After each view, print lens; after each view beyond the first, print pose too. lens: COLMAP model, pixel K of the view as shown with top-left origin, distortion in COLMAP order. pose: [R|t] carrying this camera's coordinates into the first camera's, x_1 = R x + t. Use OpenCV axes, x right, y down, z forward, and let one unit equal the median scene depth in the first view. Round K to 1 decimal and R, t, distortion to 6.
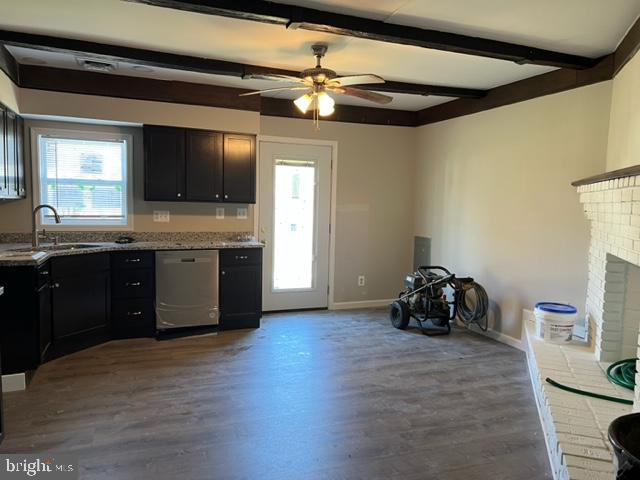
lens RADIAL K [[480.7, 0, 323.3], [0, 480.7, 241.2], [0, 0, 1]] dist [0.068813, -0.070668]
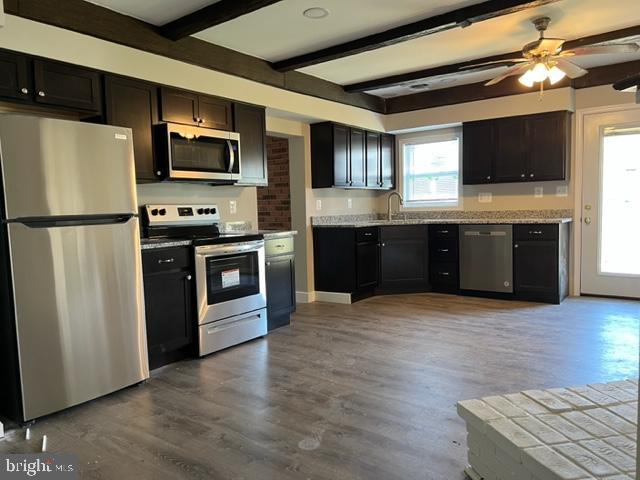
lens RADIAL K [[480.7, 0, 311.2], [0, 480.7, 240.4], [0, 0, 1]] dist [0.068813, -0.070668]
pose [[0.512292, 0.027910, -0.858358, 0.507593], [-0.030435, 0.999434, 0.014333, 0.053232], [0.858272, 0.018781, 0.512852, 0.045826]]
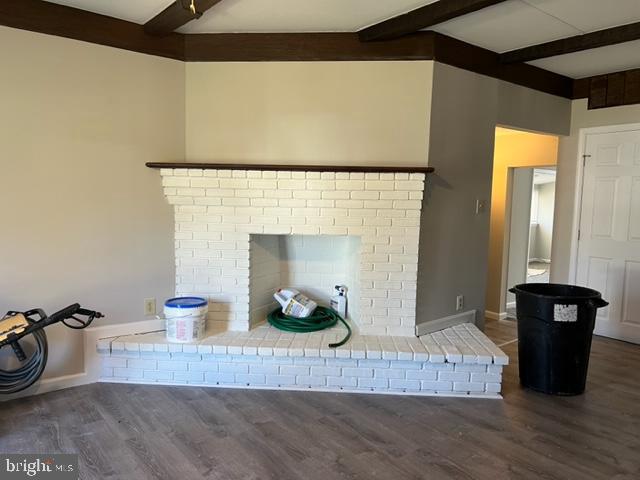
lens RADIAL K [[480.7, 0, 318.0], [0, 480.7, 238.5], [0, 0, 1]] dist [0.068813, -0.070668]
pose [[-0.279062, -0.109327, 0.954029, -0.366990], [0.055101, 0.990038, 0.129571, -0.071124], [-0.958691, 0.088726, -0.270258, 0.823329]]
